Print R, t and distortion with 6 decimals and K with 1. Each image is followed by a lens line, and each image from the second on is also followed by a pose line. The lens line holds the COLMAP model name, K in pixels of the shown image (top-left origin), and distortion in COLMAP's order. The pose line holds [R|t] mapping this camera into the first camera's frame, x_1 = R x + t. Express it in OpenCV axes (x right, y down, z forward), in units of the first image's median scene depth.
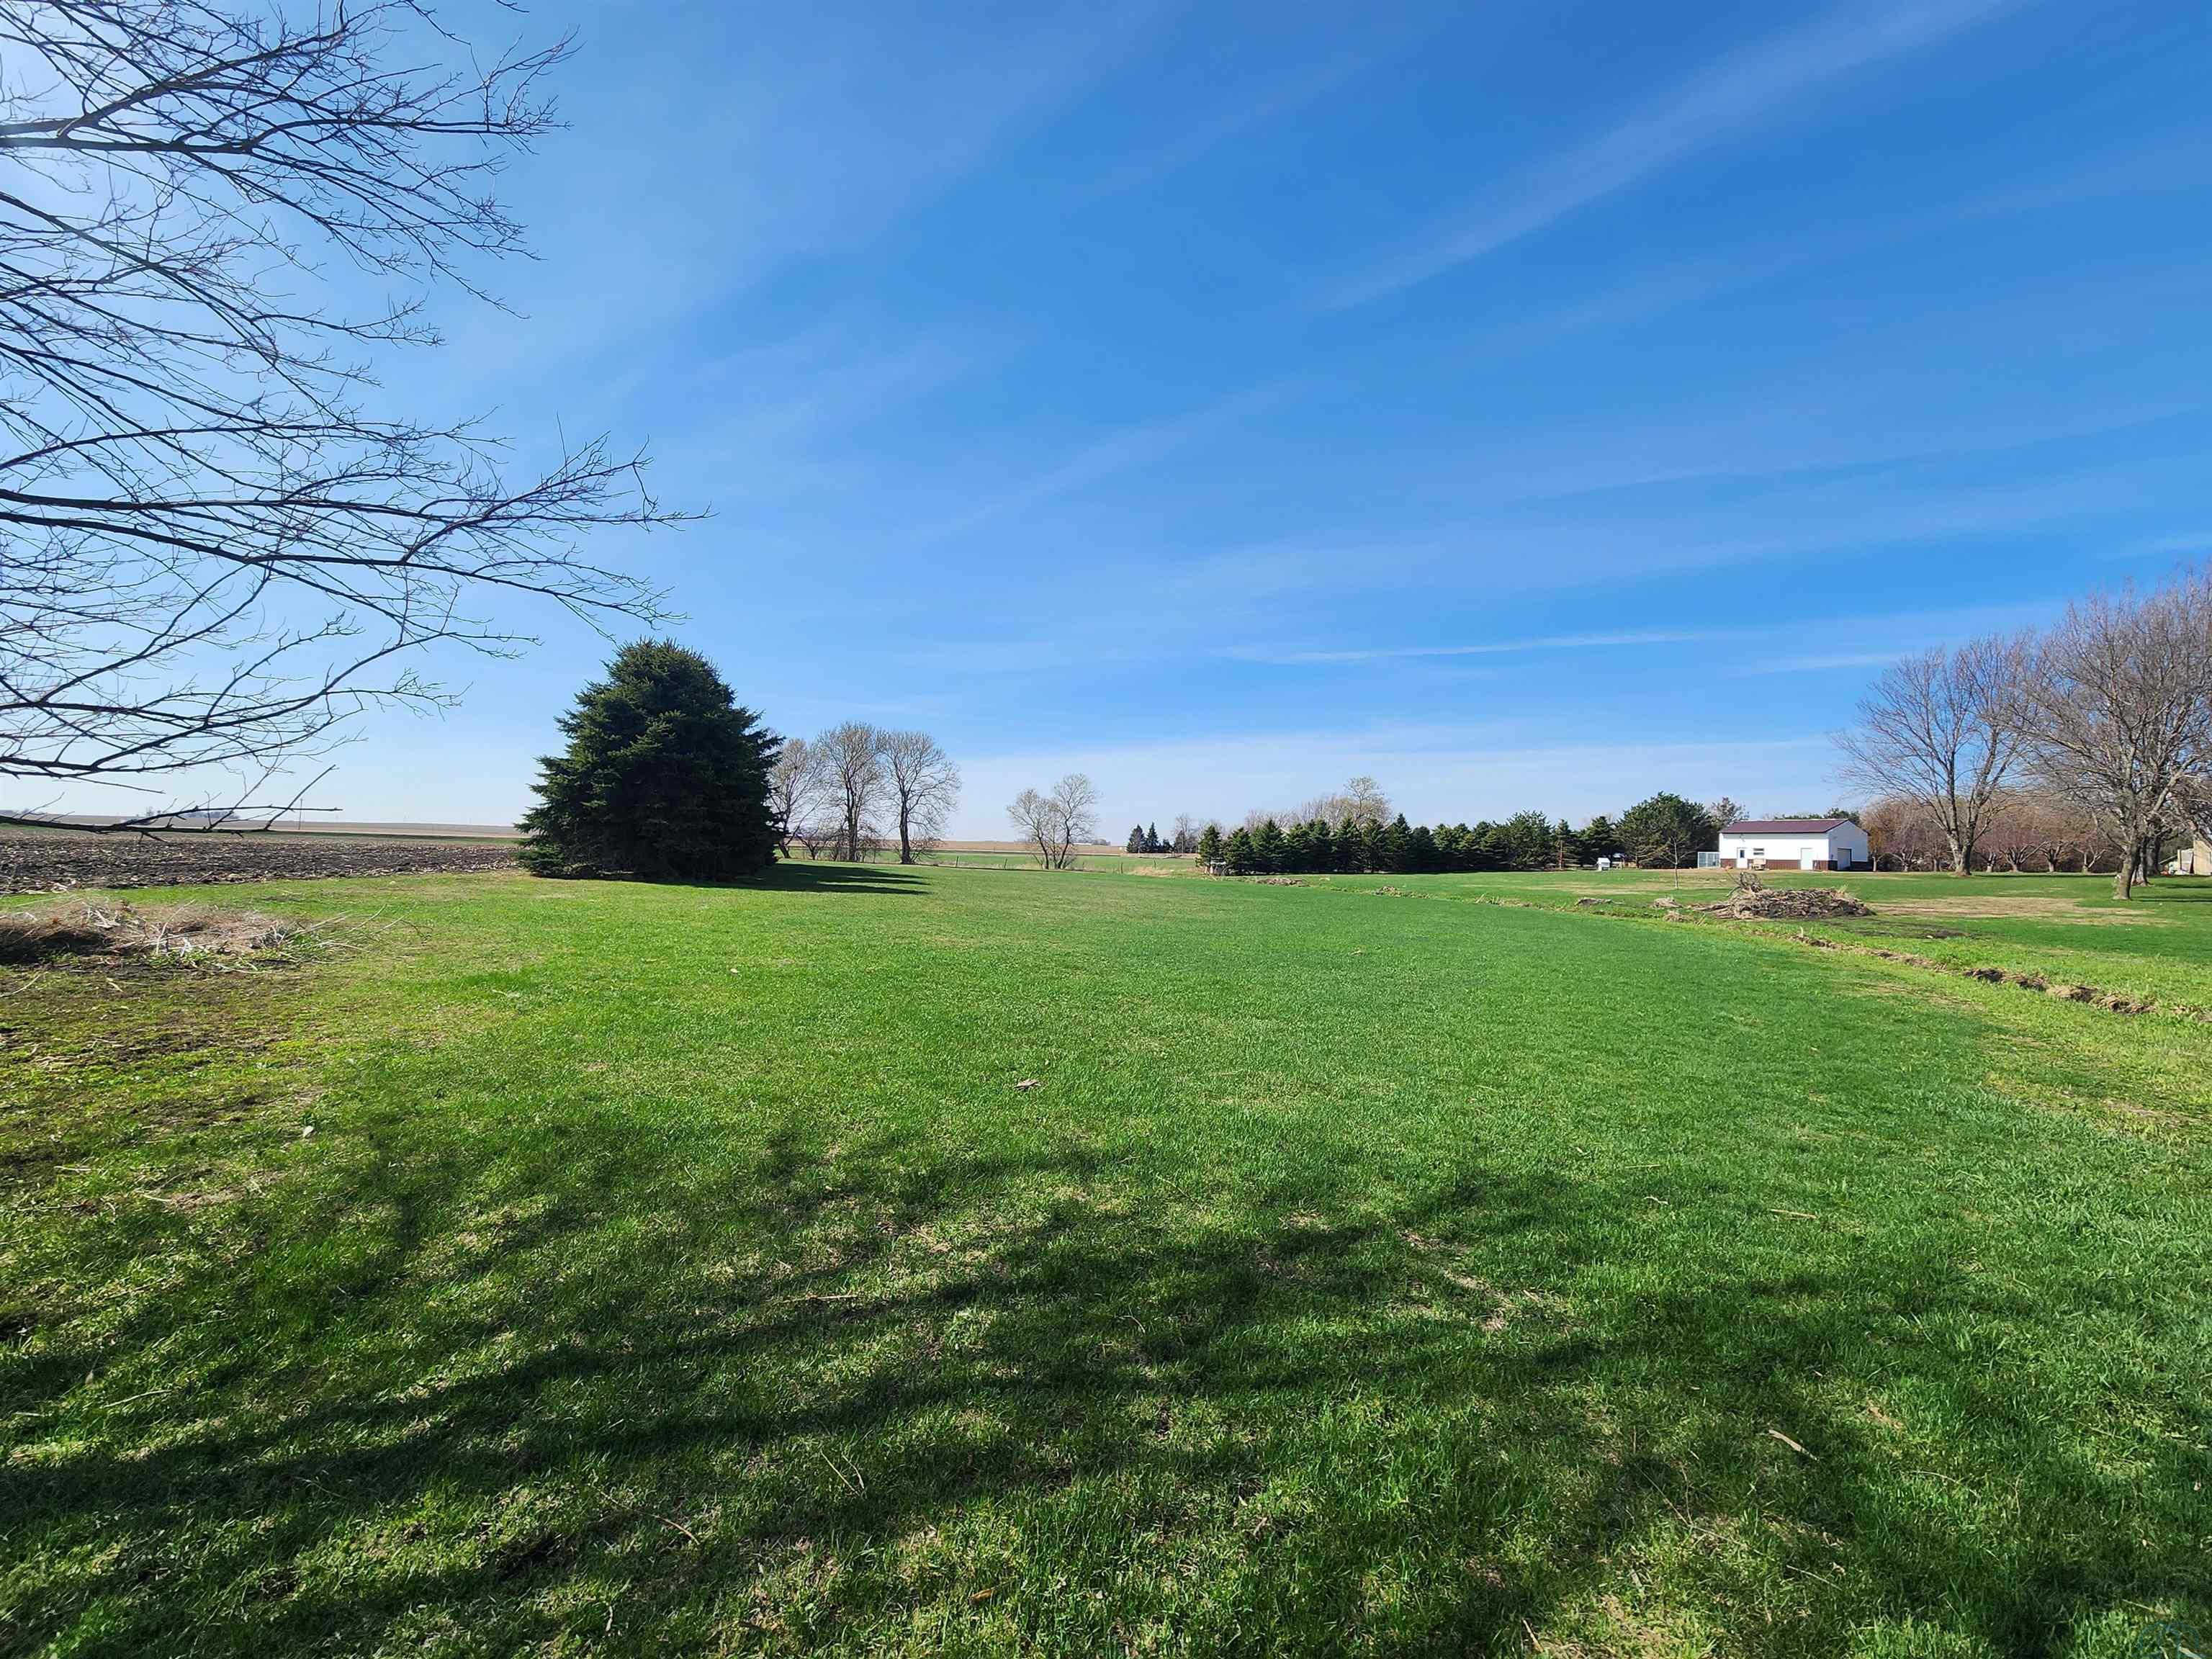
lens RADIAL K [[907.2, 0, 1107.6], [0, 907.2, 816.0], [0, 0, 1]] dist [0.004785, -0.002857]
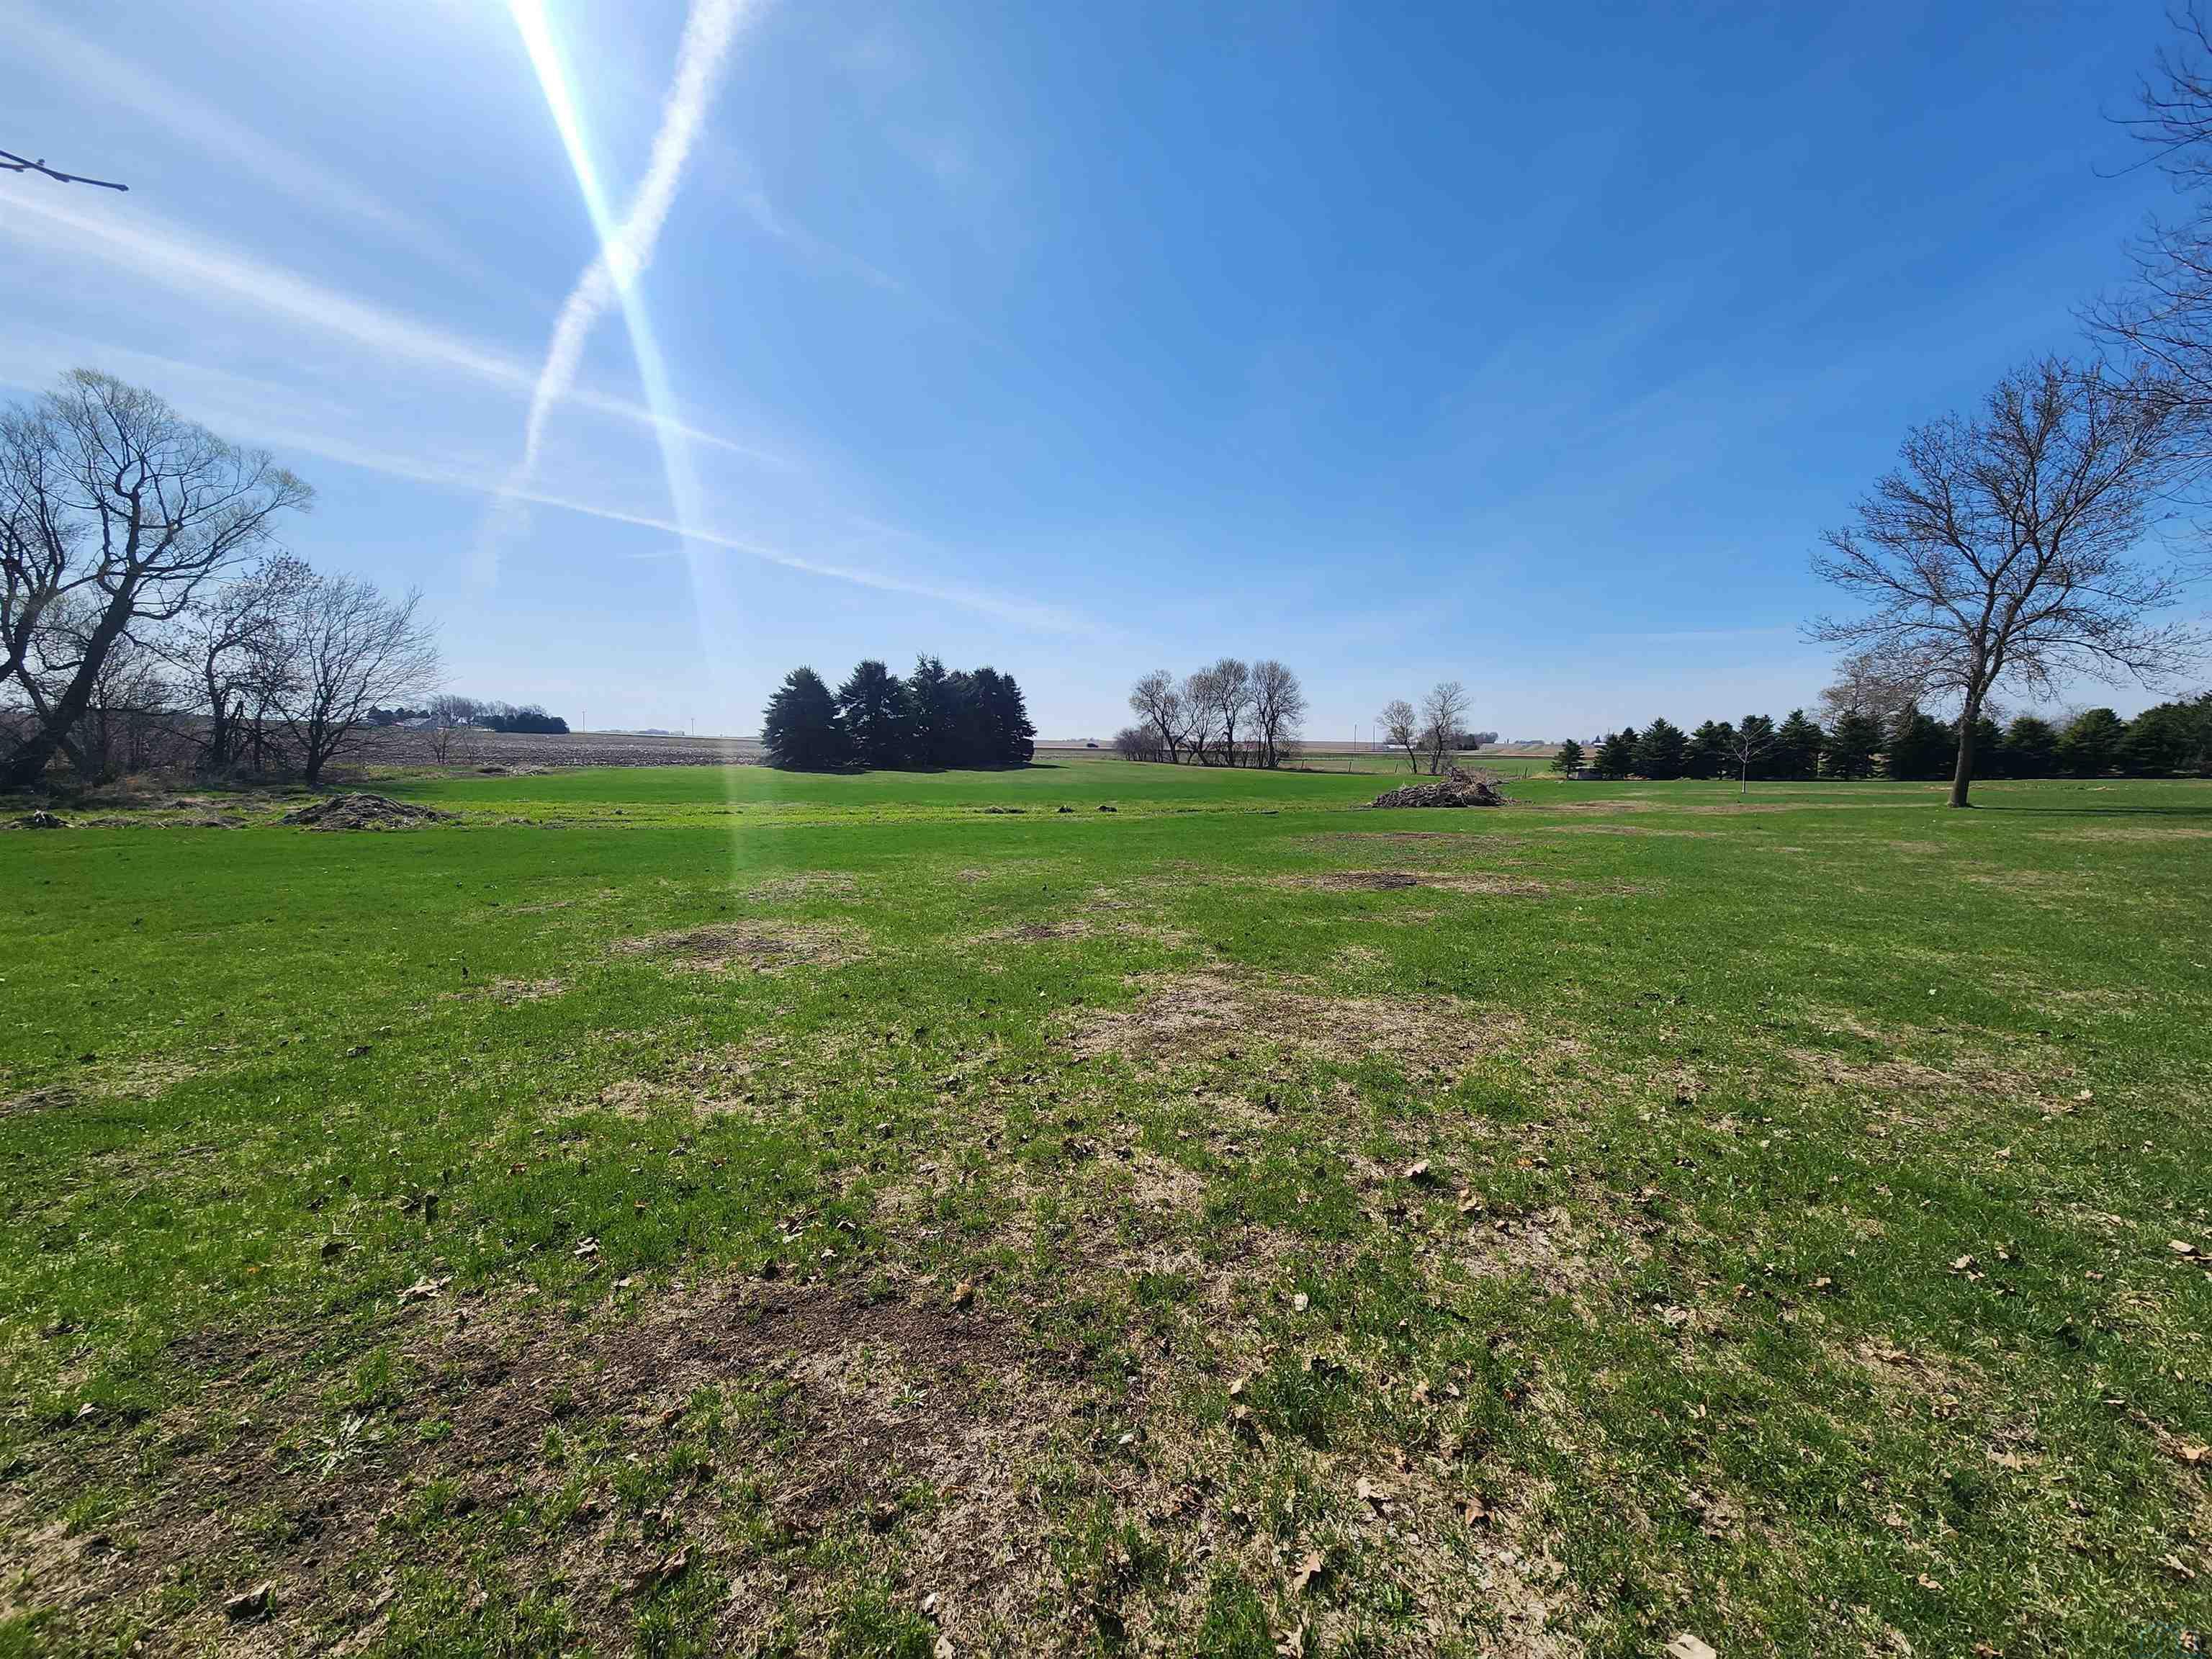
lens RADIAL K [[907.2, 0, 1107.4], [0, 907.2, 834.7], [0, 0, 1]] dist [0.004785, -0.002857]
pose [[0.651995, 0.054691, -0.756248, 0.534785], [0.035962, 0.994042, 0.102892, 0.006759], [0.757370, -0.094281, 0.646144, 0.013022]]
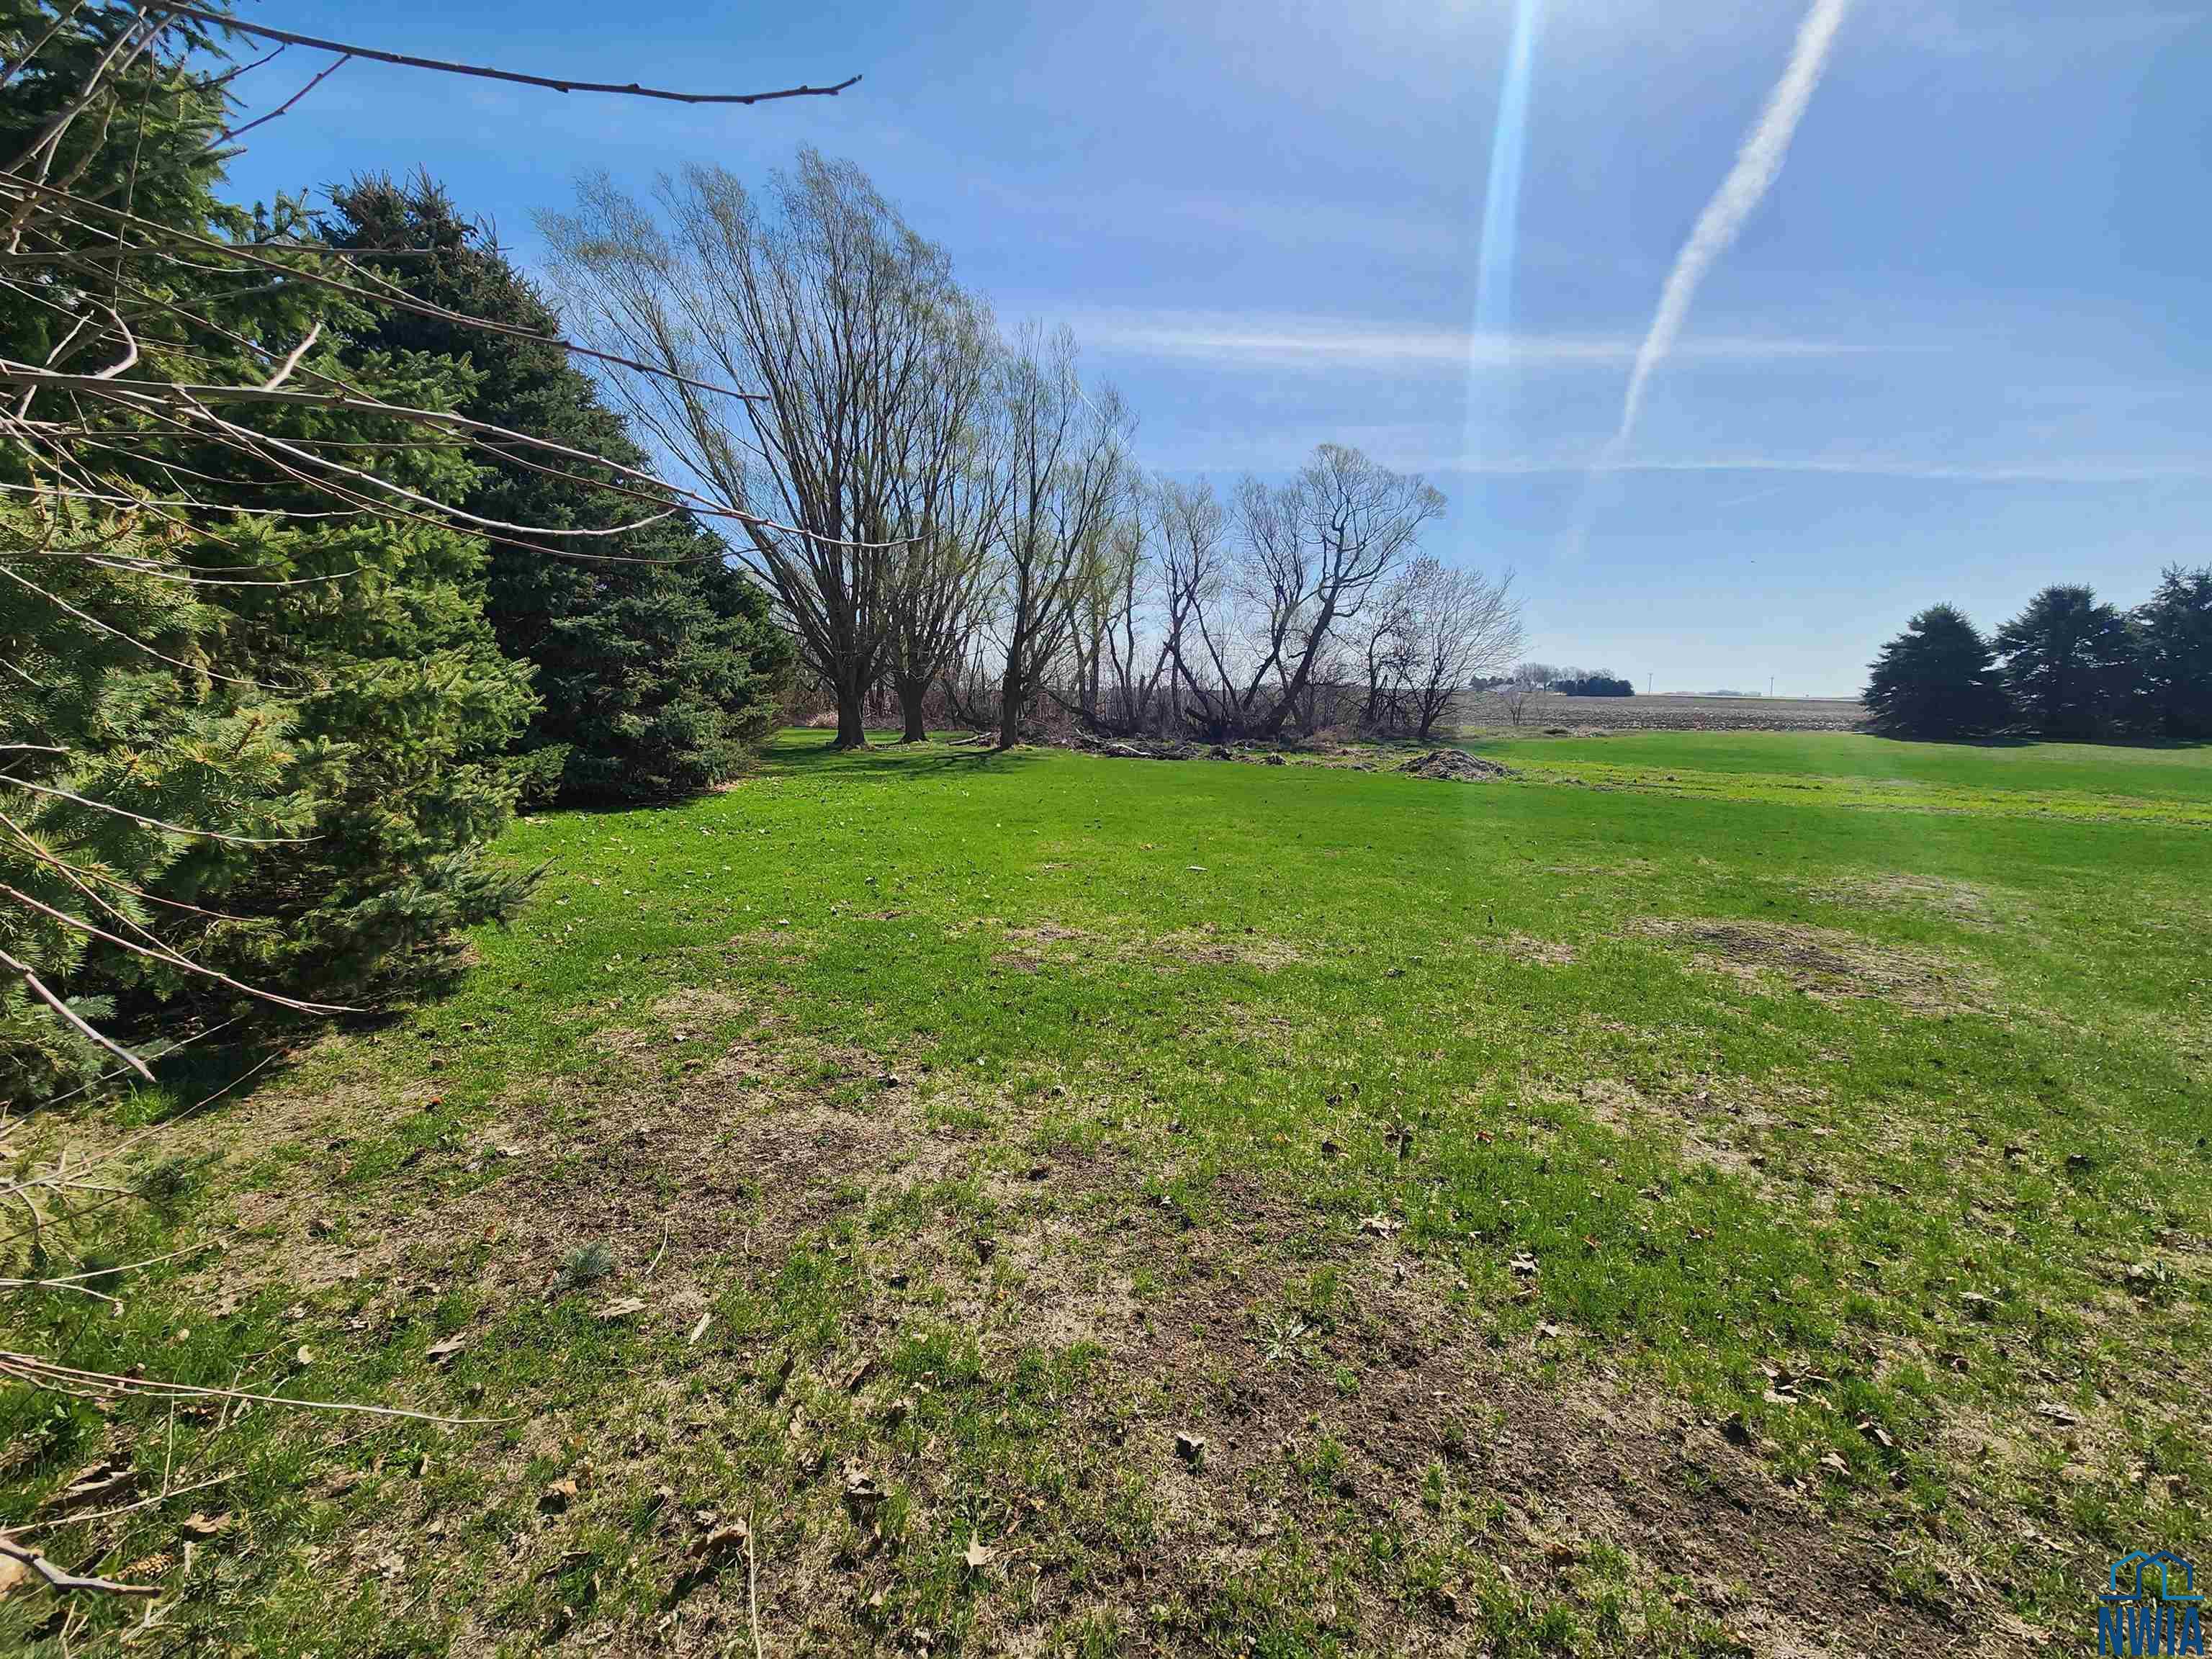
lens RADIAL K [[907.2, 0, 1117.7], [0, 907.2, 818.5], [0, 0, 1]] dist [0.004785, -0.002857]
pose [[-0.329771, 0.094114, -0.939358, 0.512886], [0.024826, 0.995539, 0.091028, 0.006394], [0.943734, 0.006698, -0.330637, 0.024653]]
